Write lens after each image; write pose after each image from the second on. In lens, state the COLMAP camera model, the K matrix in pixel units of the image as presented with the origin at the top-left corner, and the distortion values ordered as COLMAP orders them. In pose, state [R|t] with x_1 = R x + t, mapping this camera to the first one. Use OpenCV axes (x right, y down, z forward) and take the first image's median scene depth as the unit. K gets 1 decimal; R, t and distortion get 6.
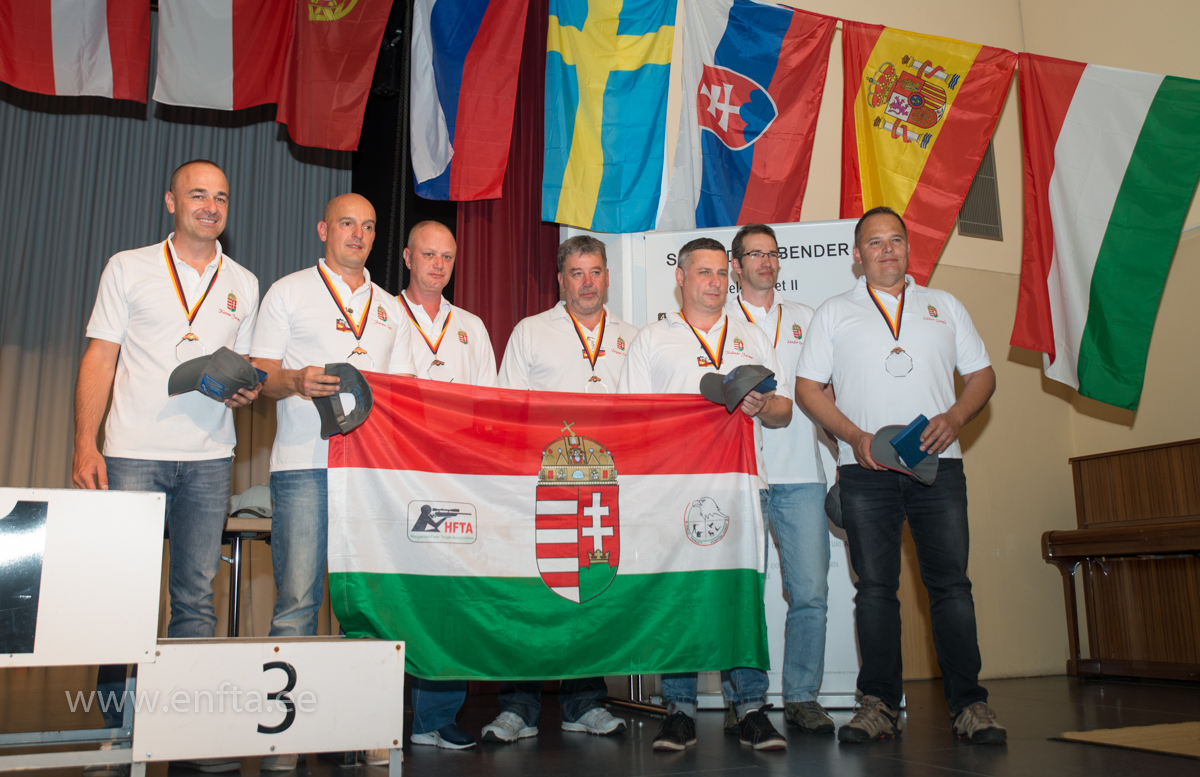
lens RADIAL K [[1136.8, 0, 598.1], [0, 1136.8, 332.9], [0, 0, 1]] dist [-0.065423, 0.000000]
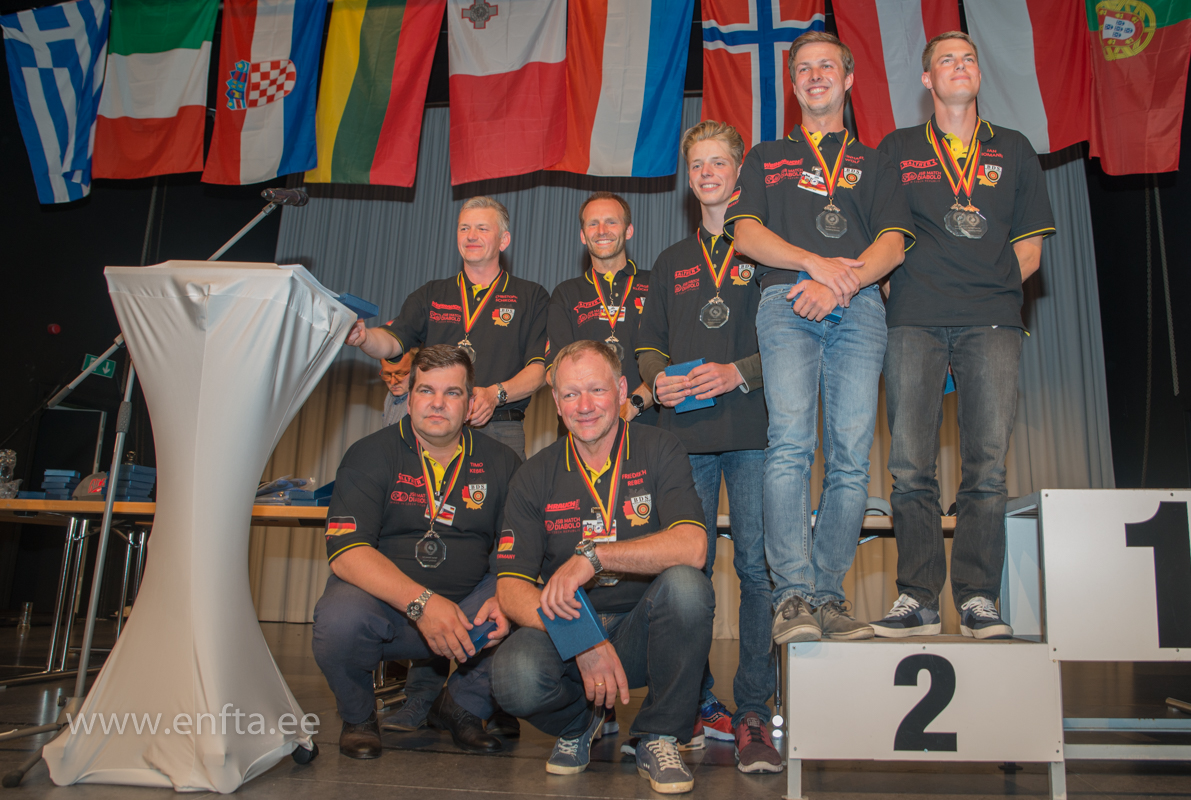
lens RADIAL K [[953.7, 0, 695.5], [0, 953.7, 360.6], [0, 0, 1]] dist [-0.121507, 0.063747]
pose [[0.876806, -0.088663, -0.472600, -0.222700], [0.086758, 0.995893, -0.025877, 0.001198], [0.472953, -0.018313, 0.880897, 0.014223]]
